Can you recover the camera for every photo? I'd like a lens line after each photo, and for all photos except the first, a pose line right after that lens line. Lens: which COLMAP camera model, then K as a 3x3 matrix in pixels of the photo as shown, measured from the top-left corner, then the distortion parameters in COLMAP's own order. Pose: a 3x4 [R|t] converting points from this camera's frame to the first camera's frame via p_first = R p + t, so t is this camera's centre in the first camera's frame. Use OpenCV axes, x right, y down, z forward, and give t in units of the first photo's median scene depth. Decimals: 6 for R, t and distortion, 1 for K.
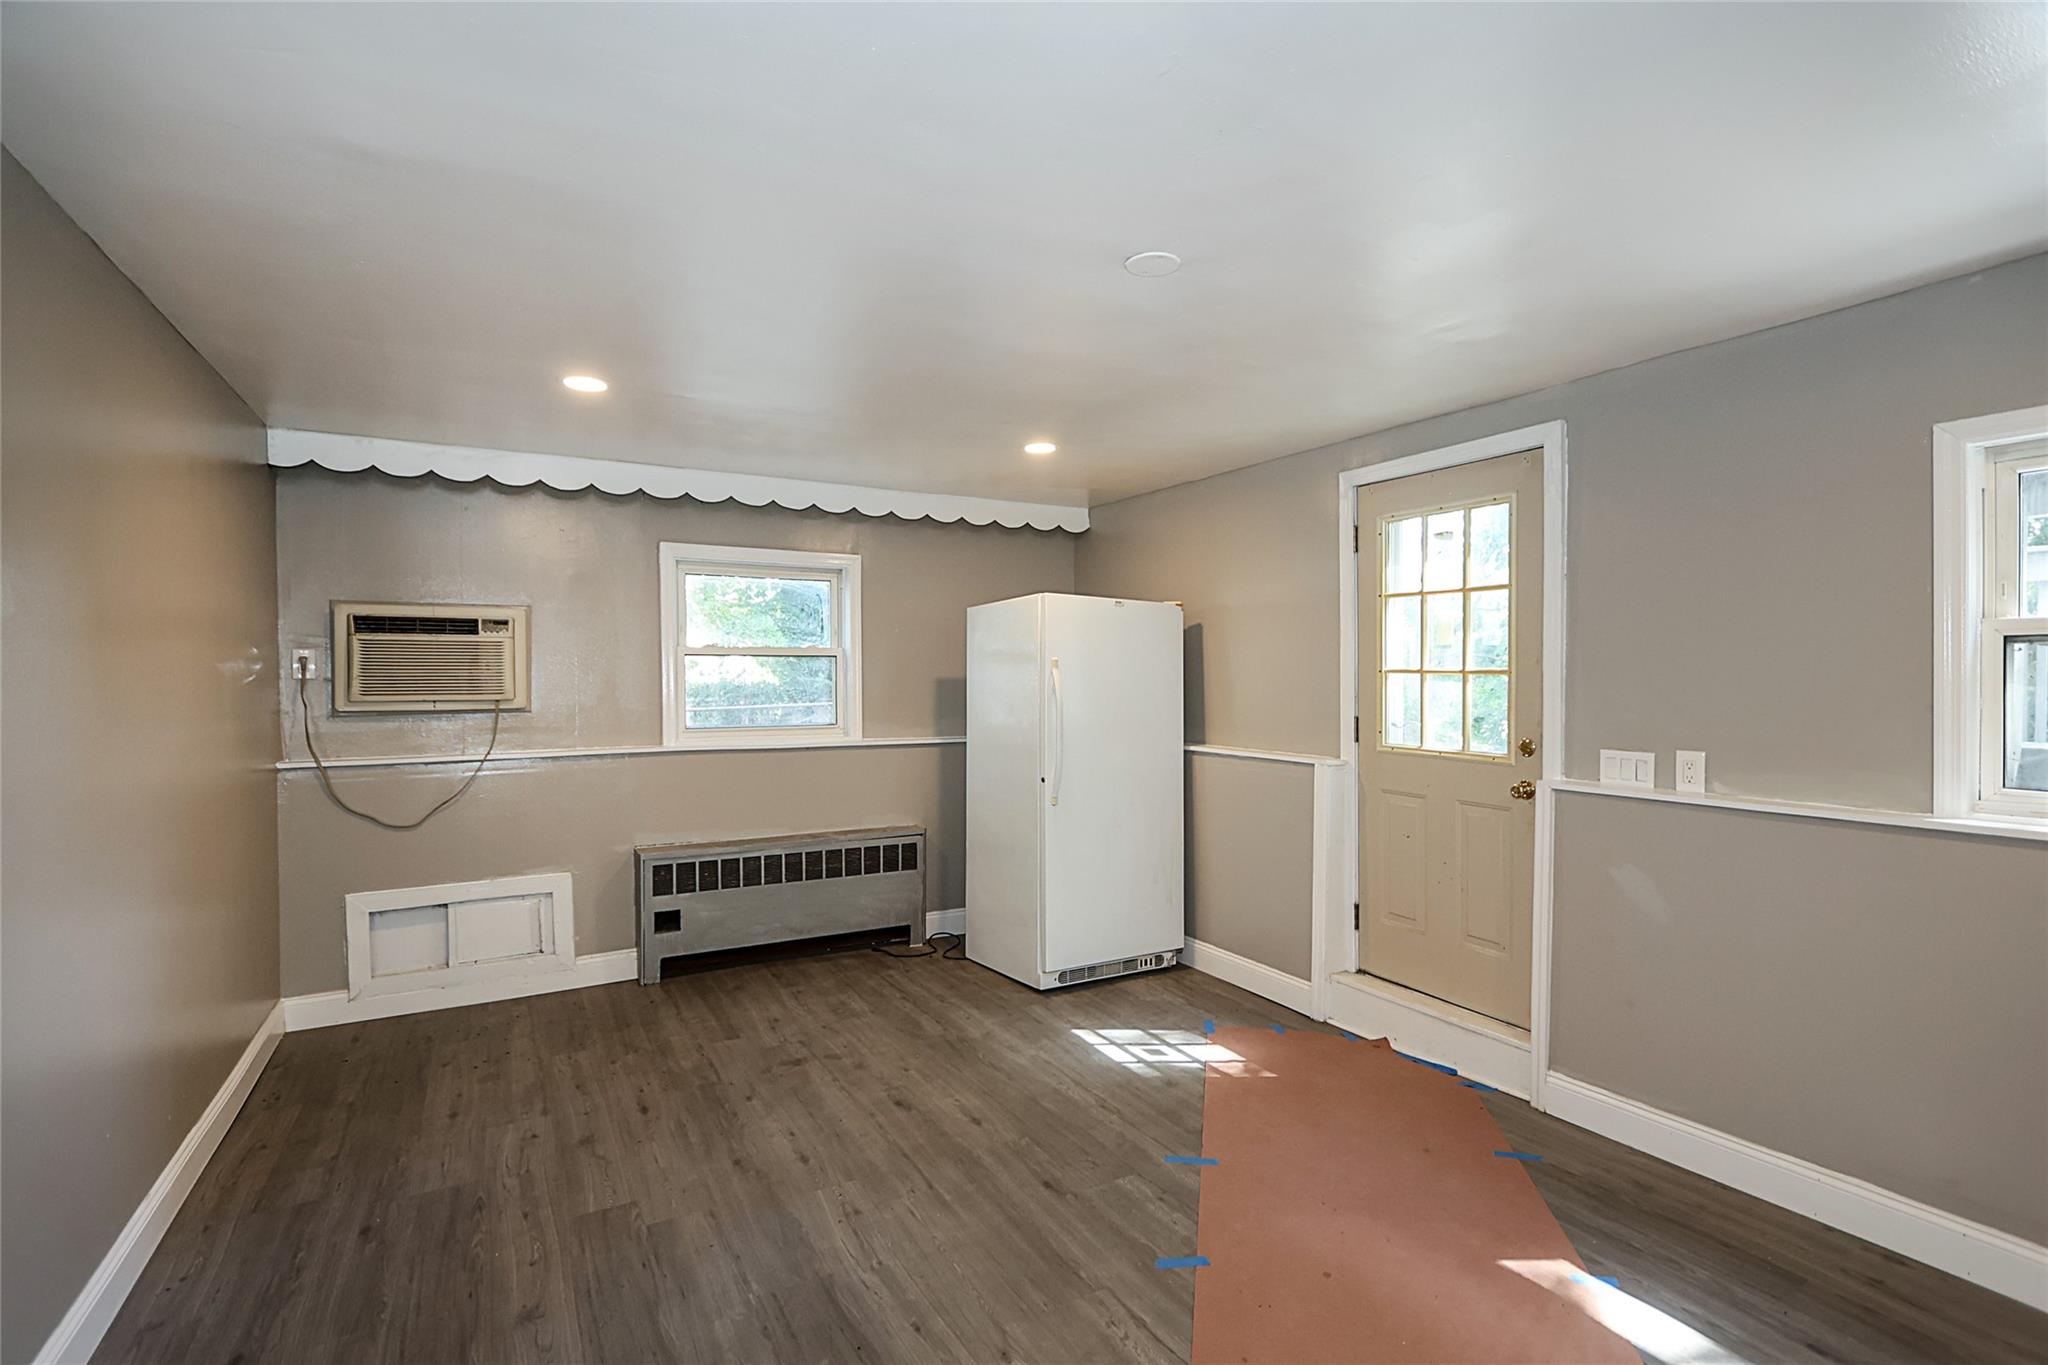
lens RADIAL K [[946.0, 0, 1024.1], [0, 946.0, 672.2], [0, 0, 1]] dist [-0.001025, -0.000105]
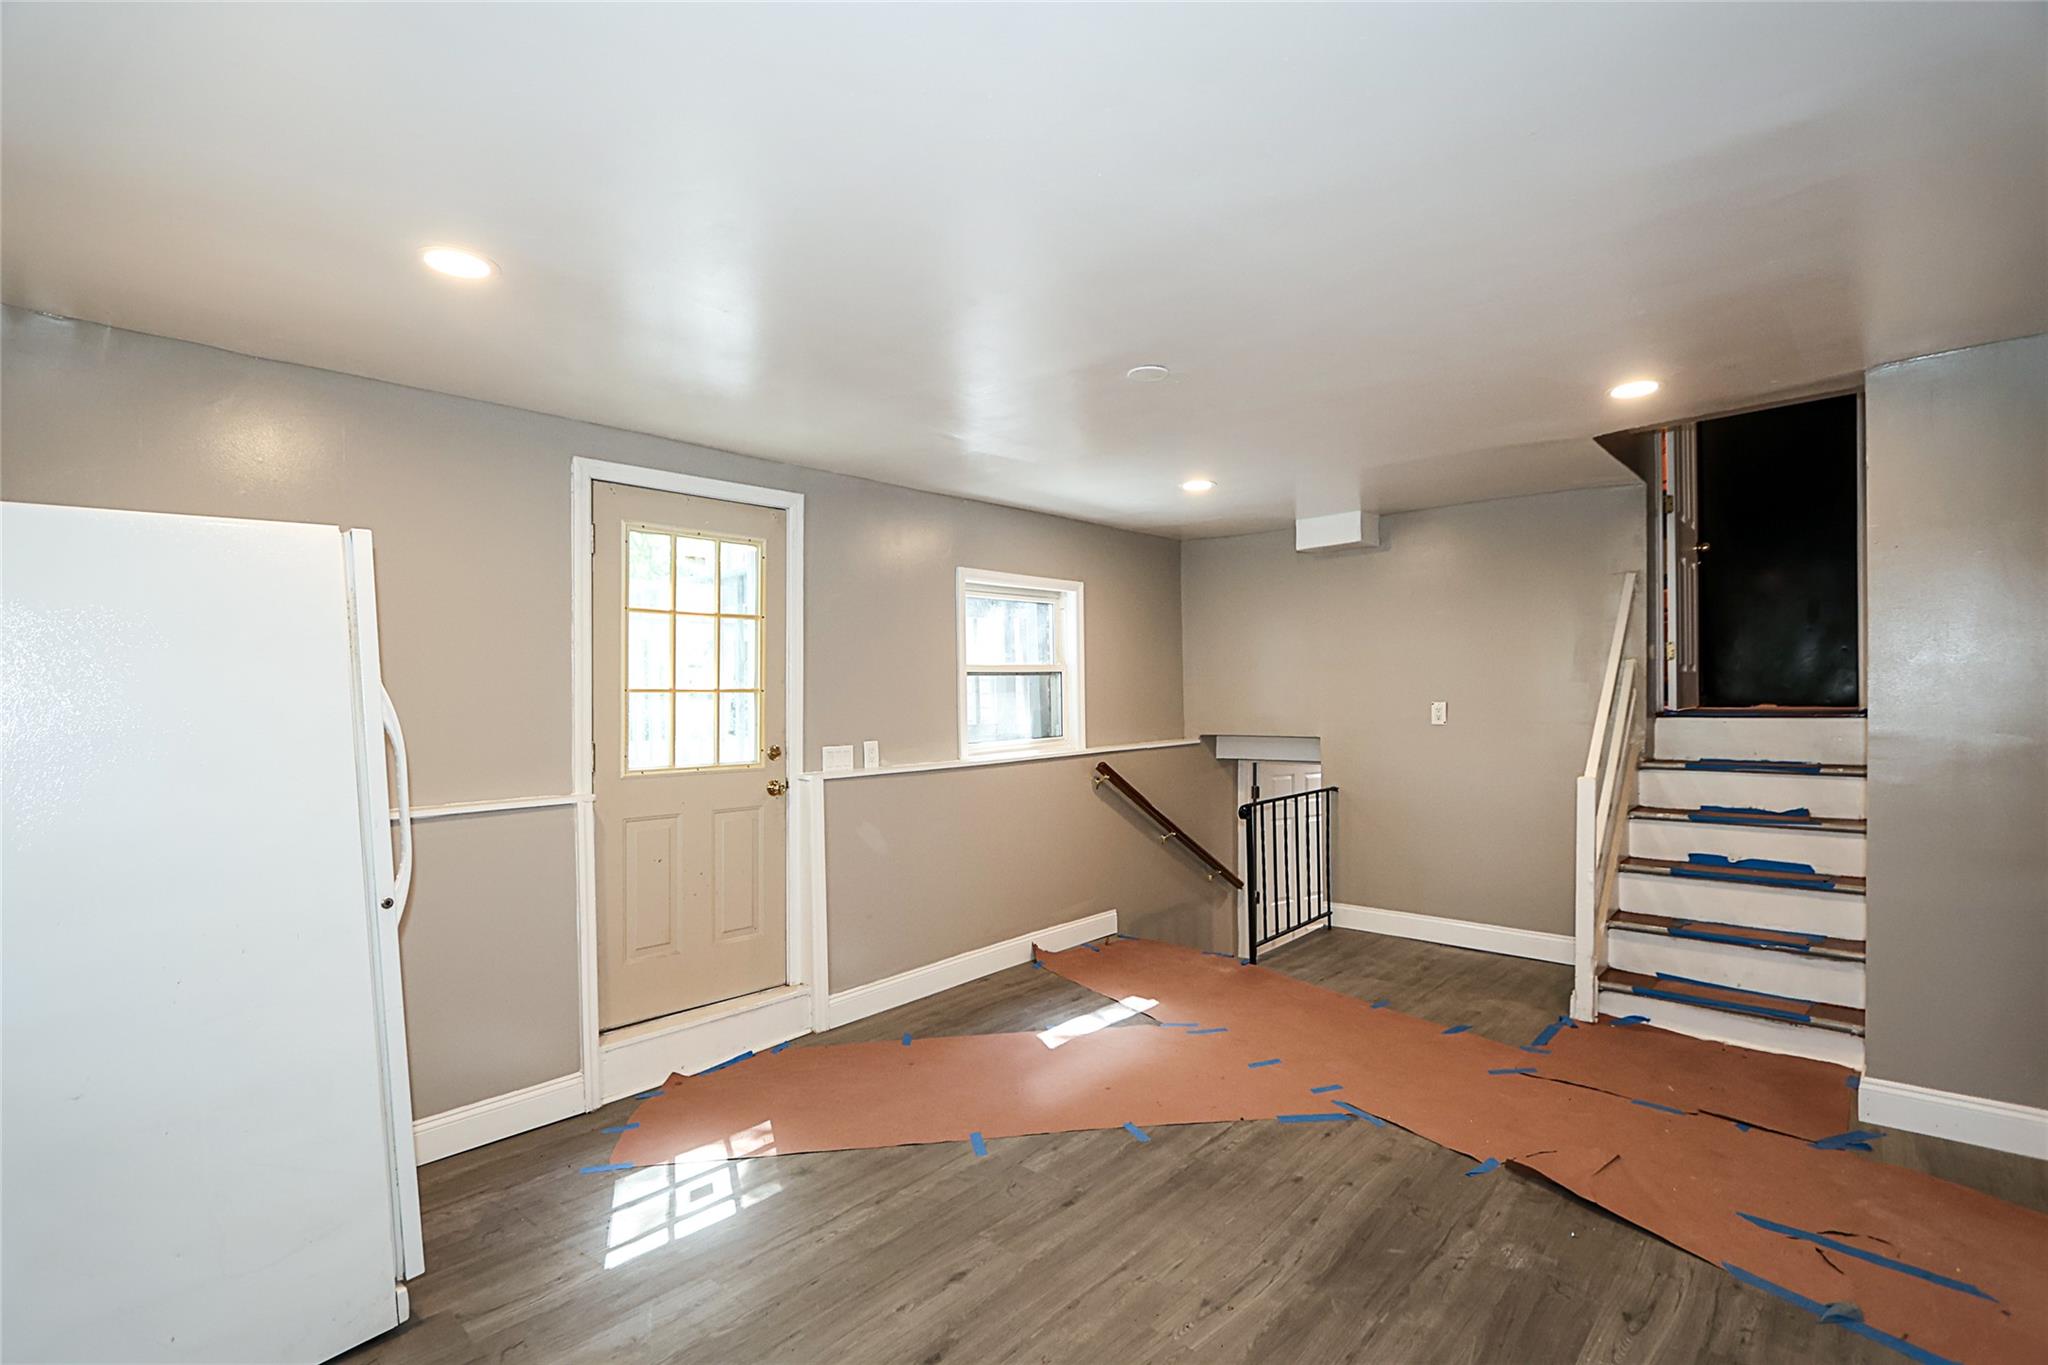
lens RADIAL K [[948.4, 0, 1024.0], [0, 948.4, 682.5], [0, 0, 1]] dist [-0.000524, -0.000087]
pose [[-0.310780, 0.015179, 0.950361, -0.694485], [0.013356, 0.999843, -0.011602, 0.008179], [-0.950388, 0.009087, -0.310934, 1.030862]]
